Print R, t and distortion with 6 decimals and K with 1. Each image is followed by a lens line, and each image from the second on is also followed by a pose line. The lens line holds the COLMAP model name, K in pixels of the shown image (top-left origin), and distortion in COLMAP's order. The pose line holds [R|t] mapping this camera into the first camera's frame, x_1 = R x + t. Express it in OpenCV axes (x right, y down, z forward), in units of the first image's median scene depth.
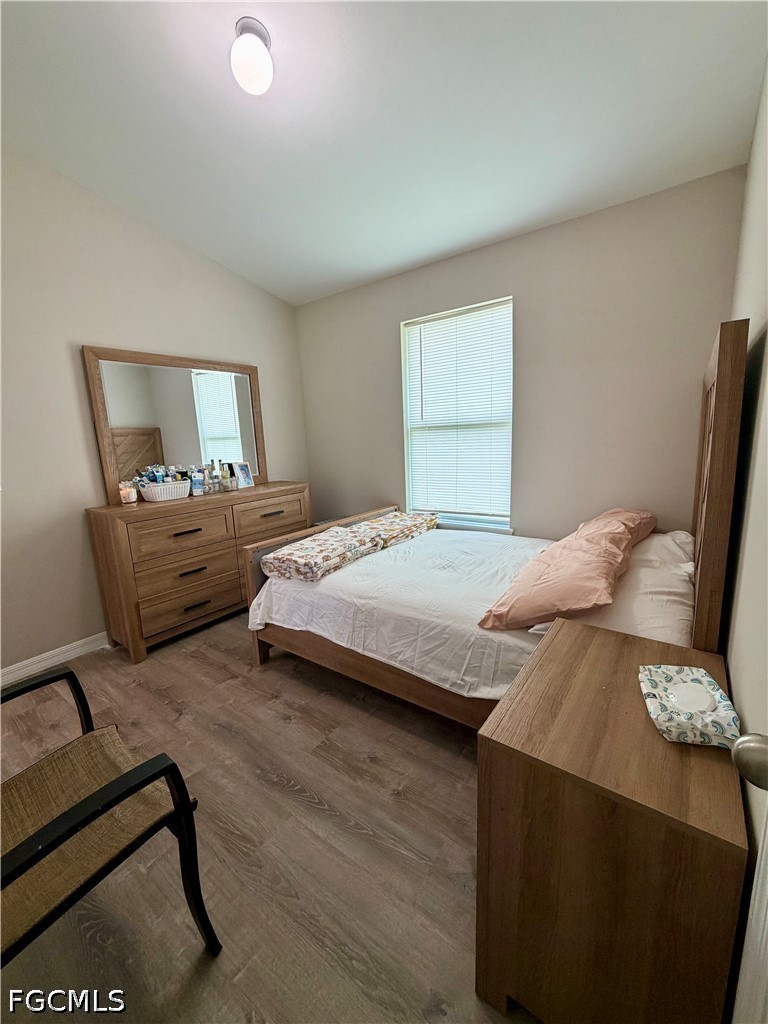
lens RADIAL K [[407.6, 0, 383.0], [0, 407.6, 509.2], [0, 0, 1]] dist [-0.000177, -0.000073]
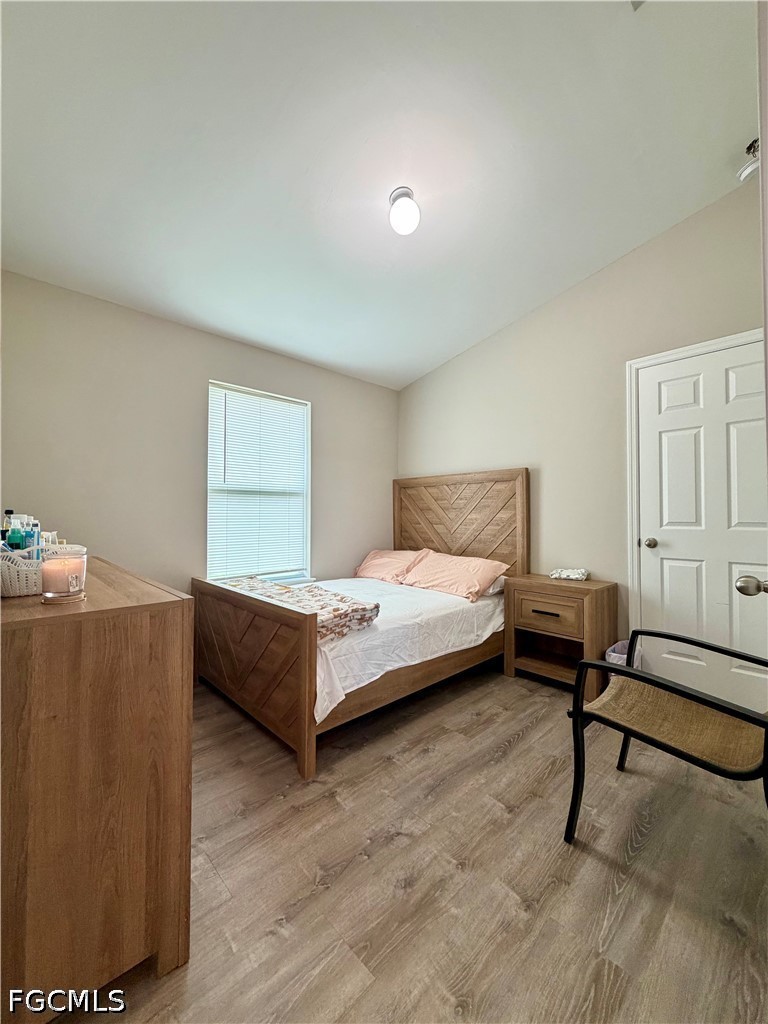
lens RADIAL K [[407.6, 0, 383.0], [0, 407.6, 509.2], [0, 0, 1]] dist [-0.000177, -0.000073]
pose [[0.171759, 0.062860, 0.983131, -1.241307], [0.169177, 0.981255, -0.092297, -0.008901], [-0.970504, 0.182176, 0.157905, 0.791451]]
